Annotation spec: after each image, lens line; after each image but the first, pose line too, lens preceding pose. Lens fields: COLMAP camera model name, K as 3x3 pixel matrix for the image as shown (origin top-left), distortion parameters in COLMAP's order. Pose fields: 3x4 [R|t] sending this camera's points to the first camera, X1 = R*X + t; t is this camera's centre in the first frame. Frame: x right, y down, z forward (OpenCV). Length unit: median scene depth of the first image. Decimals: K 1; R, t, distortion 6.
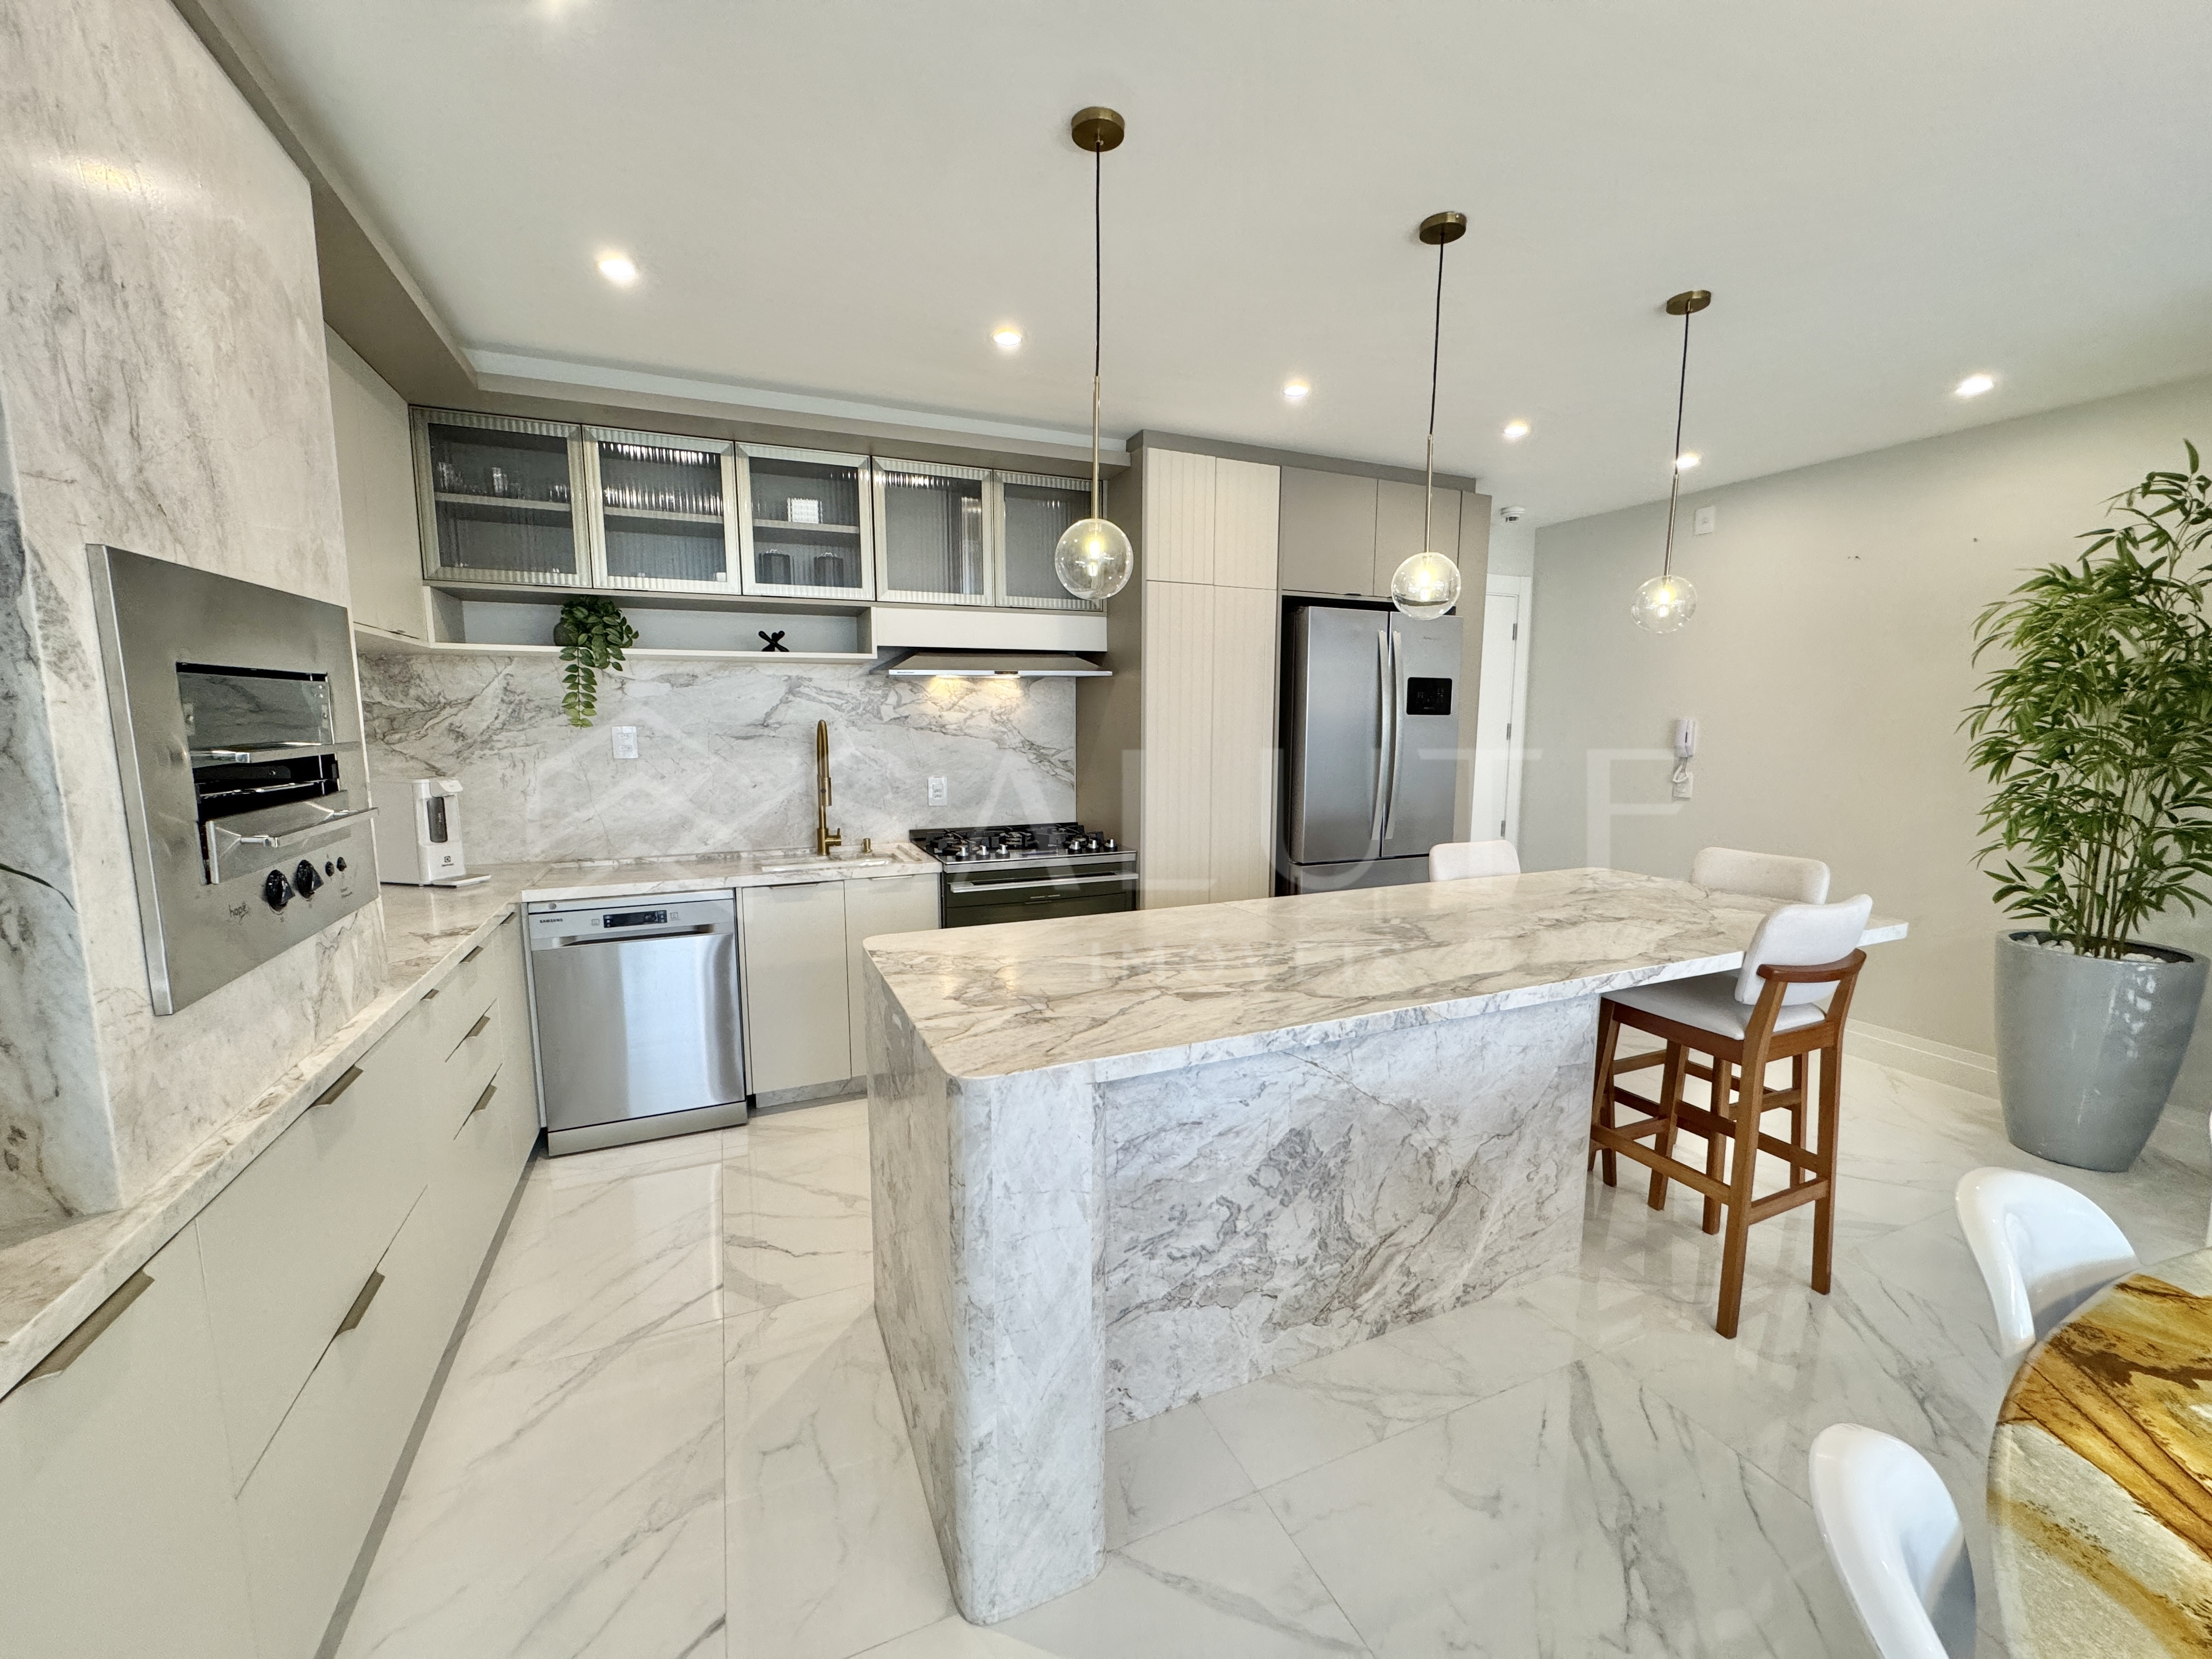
lens RADIAL K [[882.7, 0, 1102.2], [0, 882.7, 824.7], [0, 0, 1]] dist [-0.002136, -0.000108]
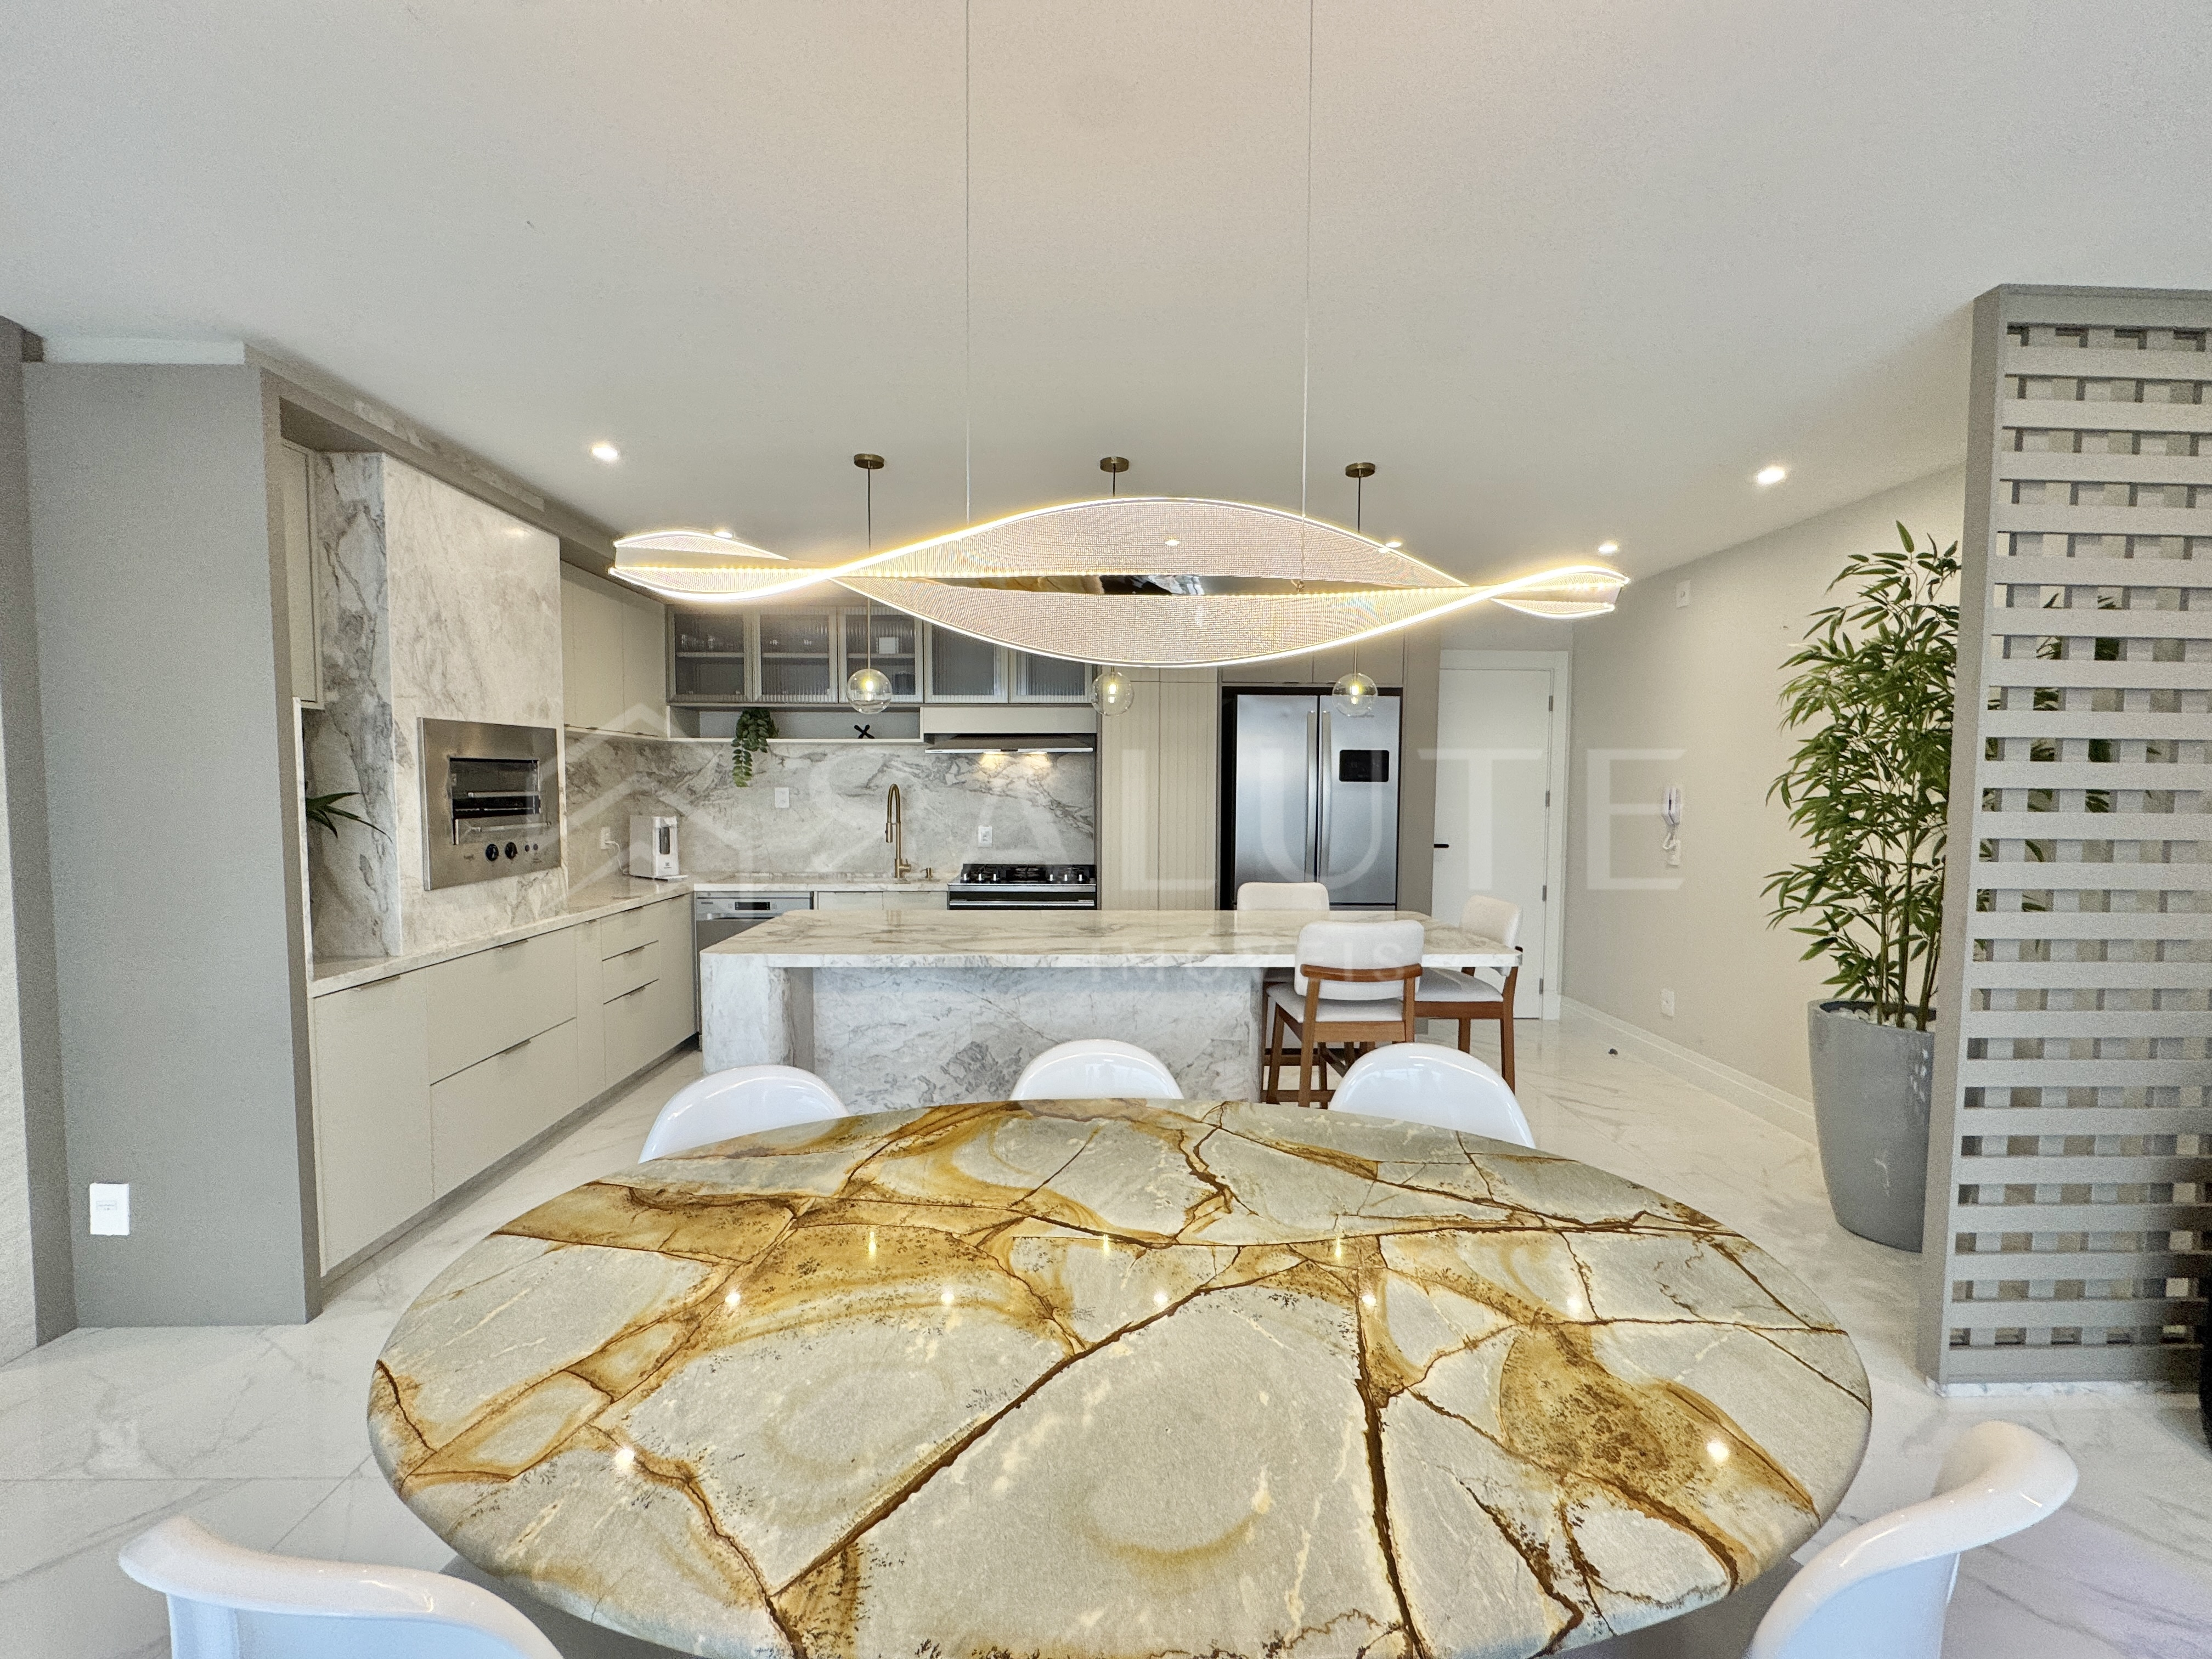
lens RADIAL K [[882.7, 0, 1102.2], [0, 882.7, 824.7], [0, 0, 1]] dist [-0.002136, -0.000108]
pose [[0.926572, 0.021269, -0.375515, 0.864240], [-0.050026, 0.996498, -0.066998, 0.045918], [0.372775, 0.080864, 0.924391, -0.339662]]
